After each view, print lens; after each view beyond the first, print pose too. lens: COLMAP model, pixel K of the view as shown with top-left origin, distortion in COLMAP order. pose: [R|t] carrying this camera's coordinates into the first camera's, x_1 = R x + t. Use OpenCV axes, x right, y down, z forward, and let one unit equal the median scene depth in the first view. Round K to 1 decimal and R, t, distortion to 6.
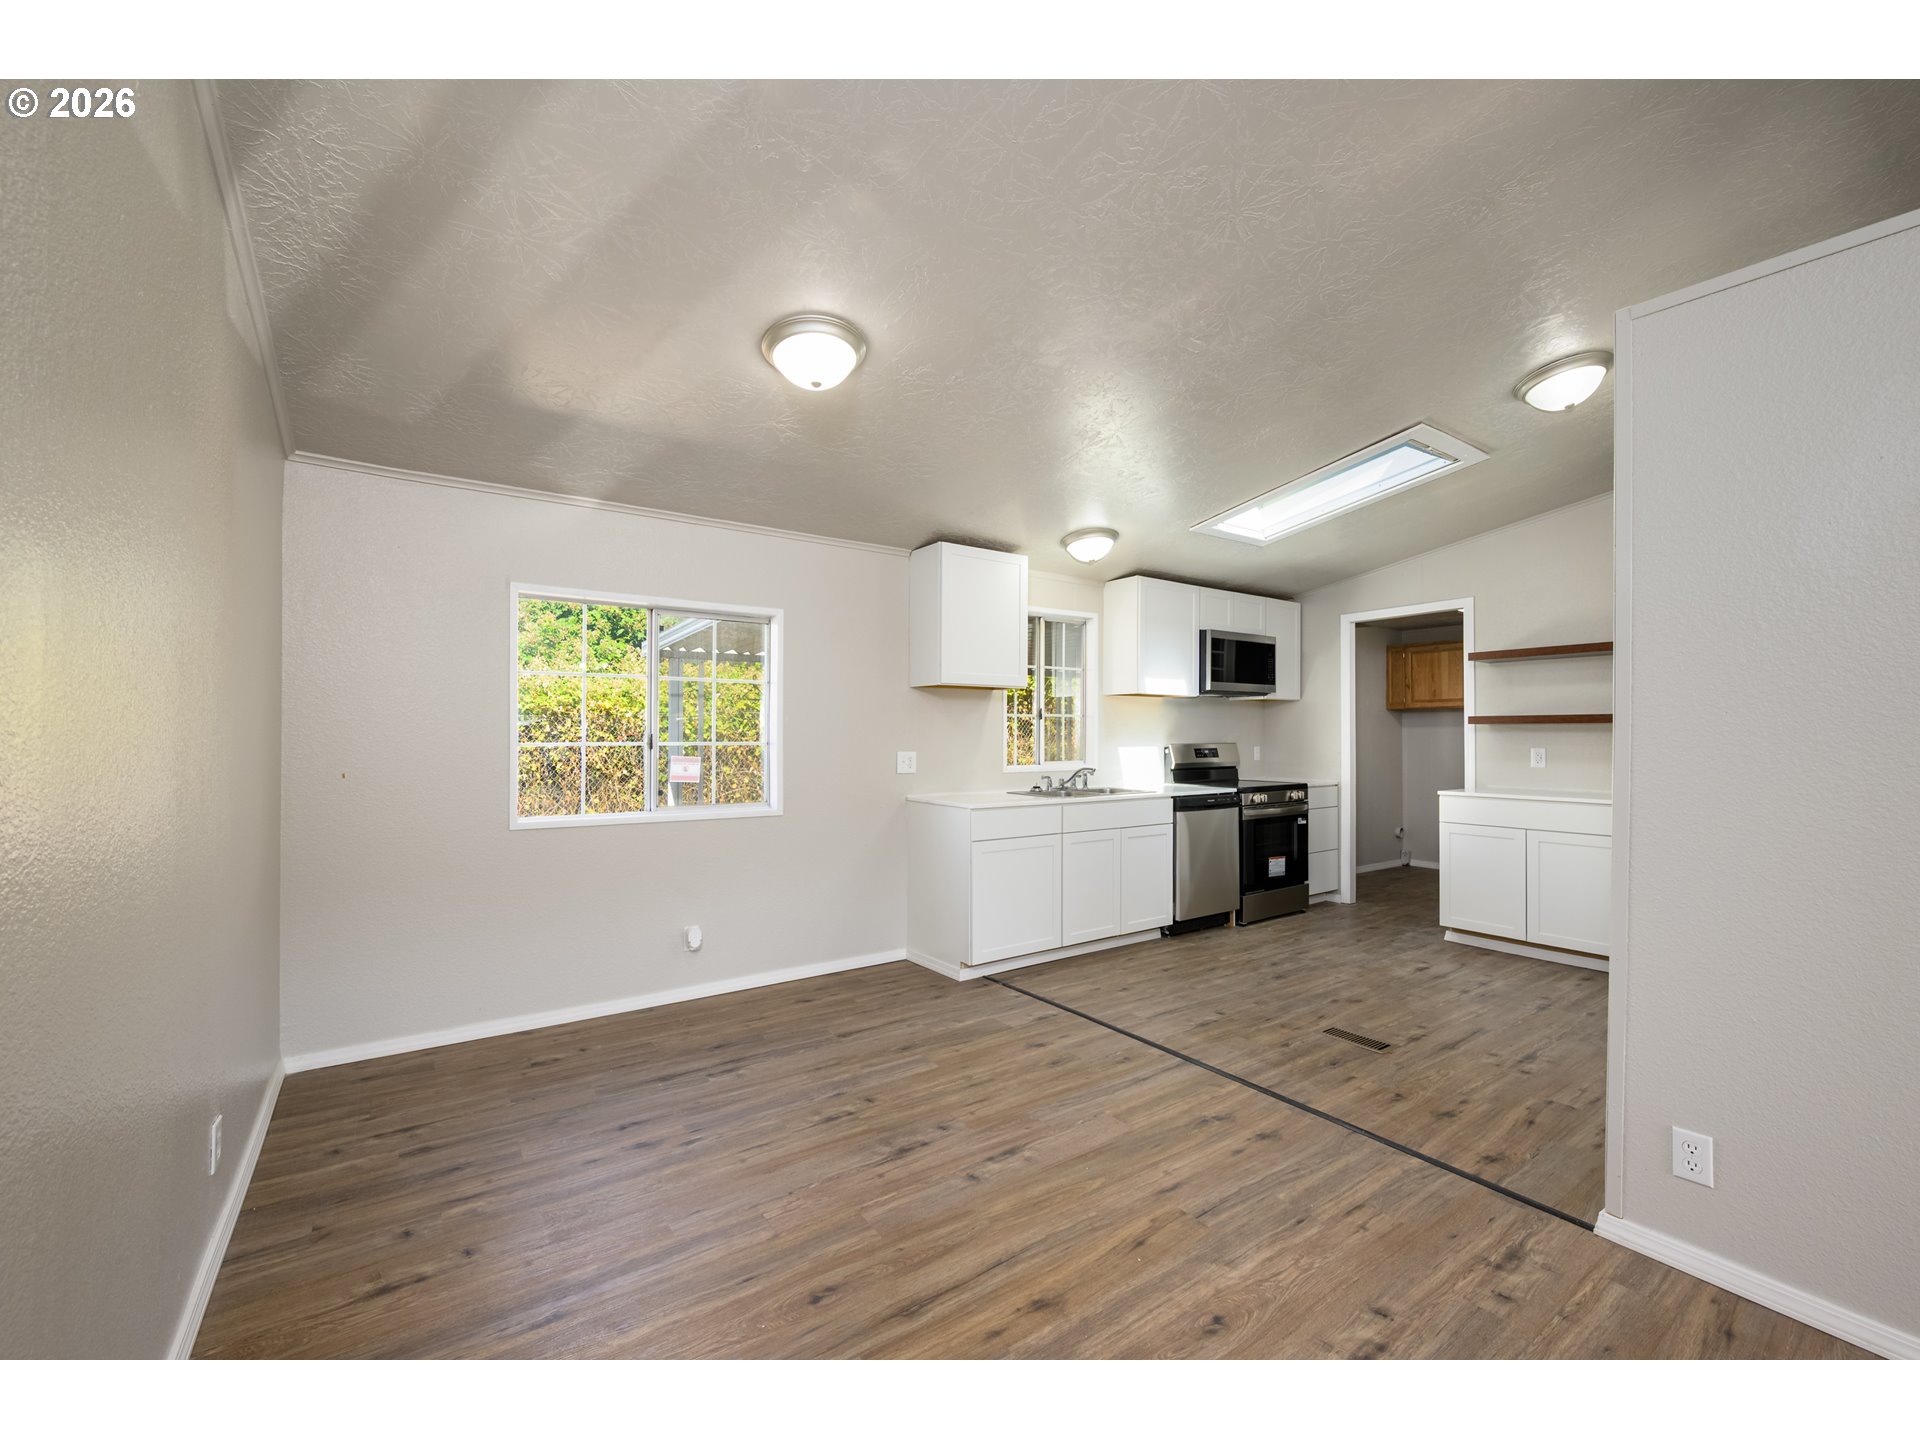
lens RADIAL K [[809.4, 0, 934.8], [0, 809.4, 728.2], [0, 0, 1]] dist [-0.017779, -0.000331]
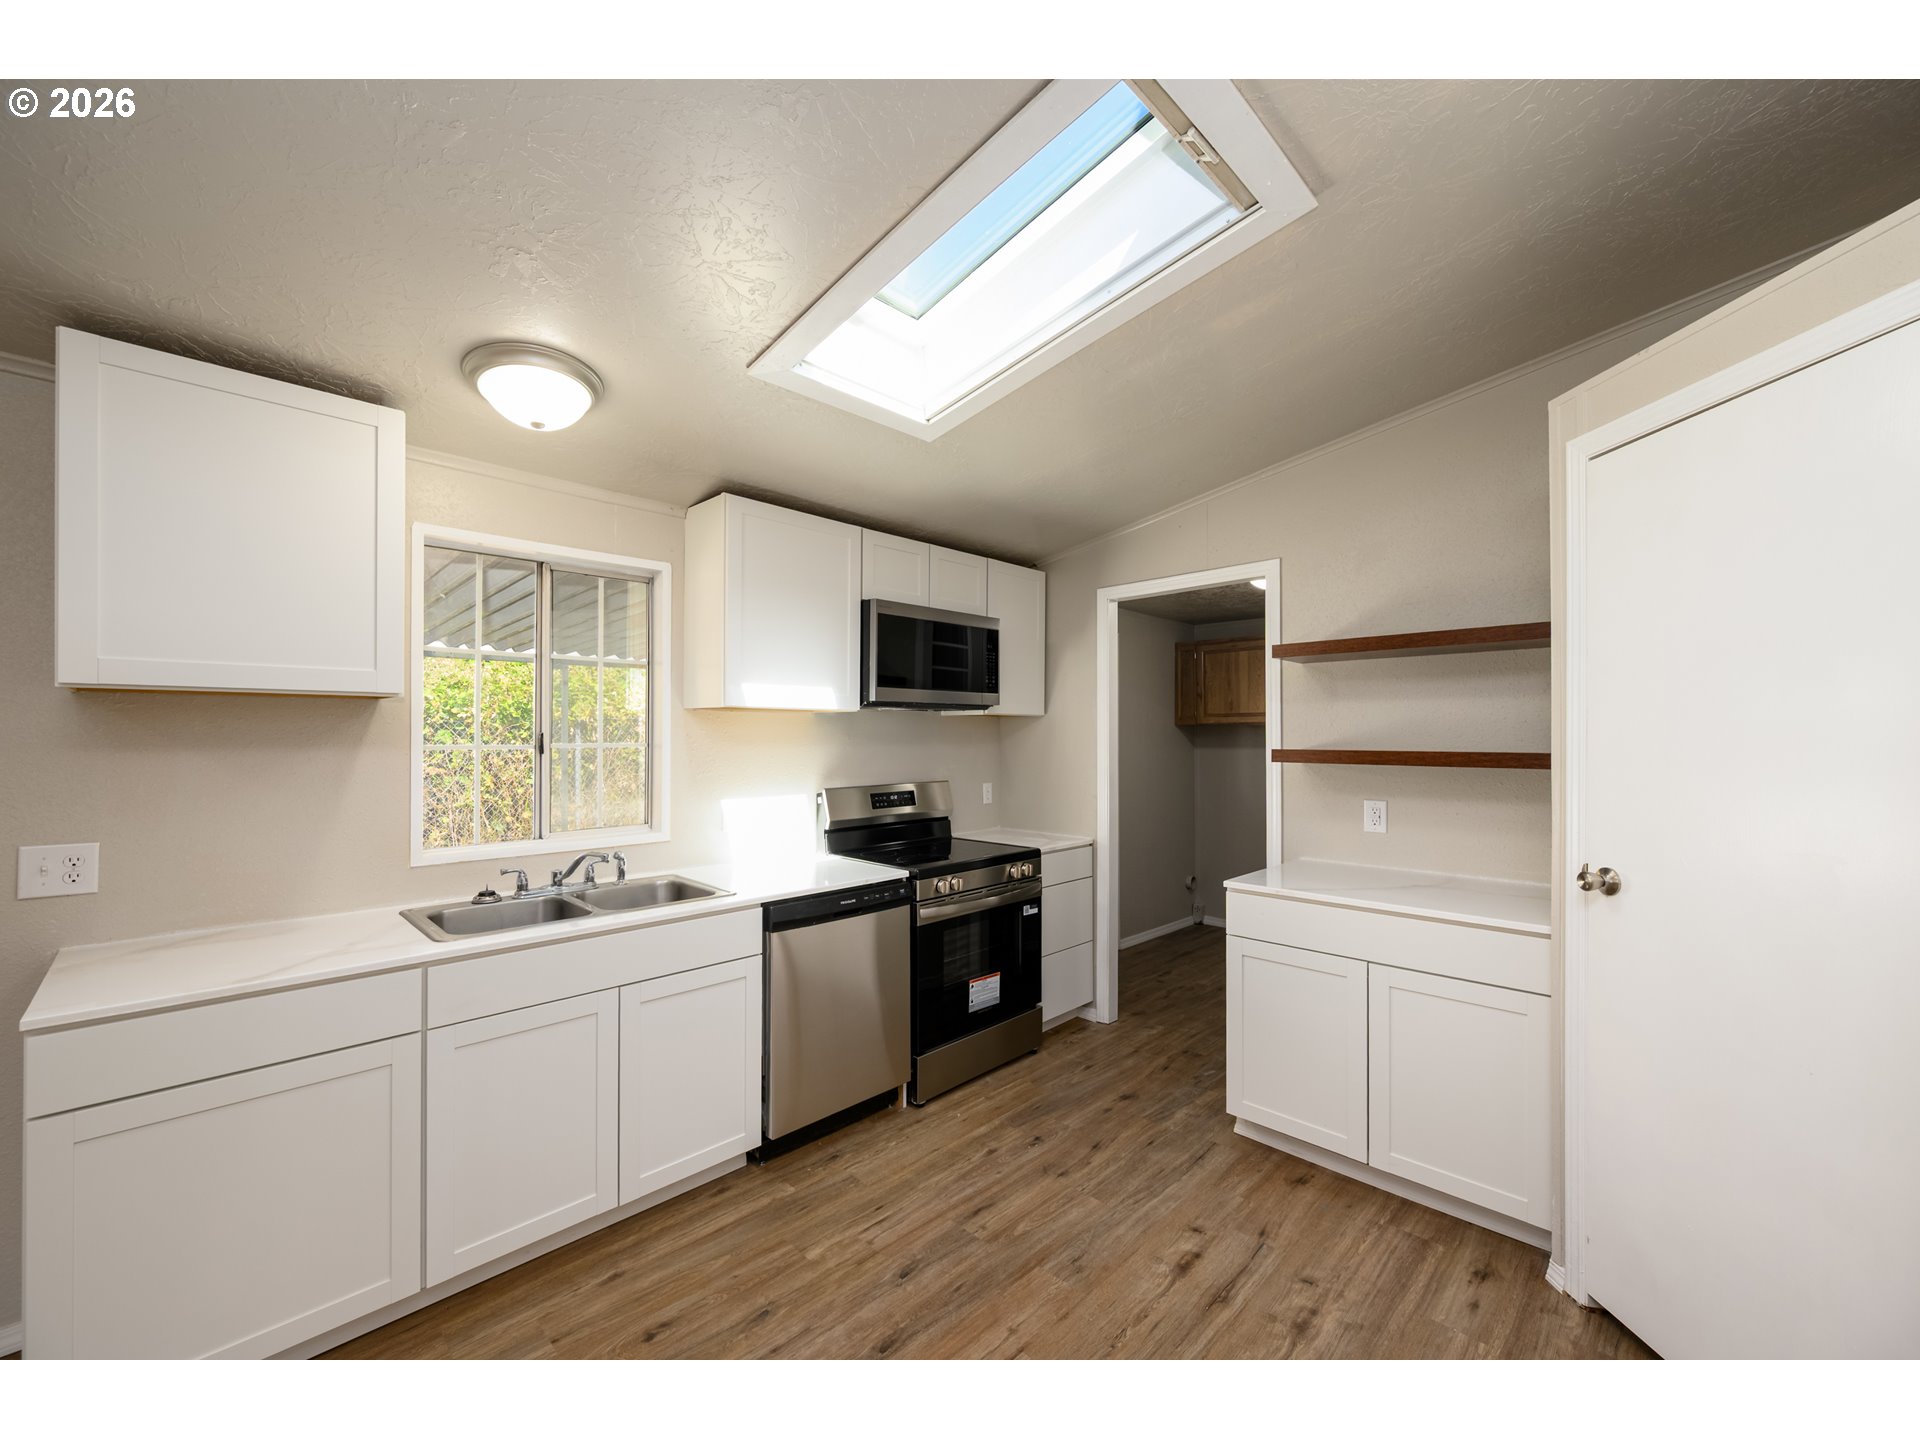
lens RADIAL K [[760.3, 0, 958.1], [0, 760.3, 728.0], [0, 0, 1]] dist [-0.001759, 0.000073]
pose [[0.980895, 0.002403, 0.194522, 0.287763], [-0.002463, 0.999997, 0.000068, -0.027272], [-0.194521, -0.000546, 0.980898, 0.433863]]
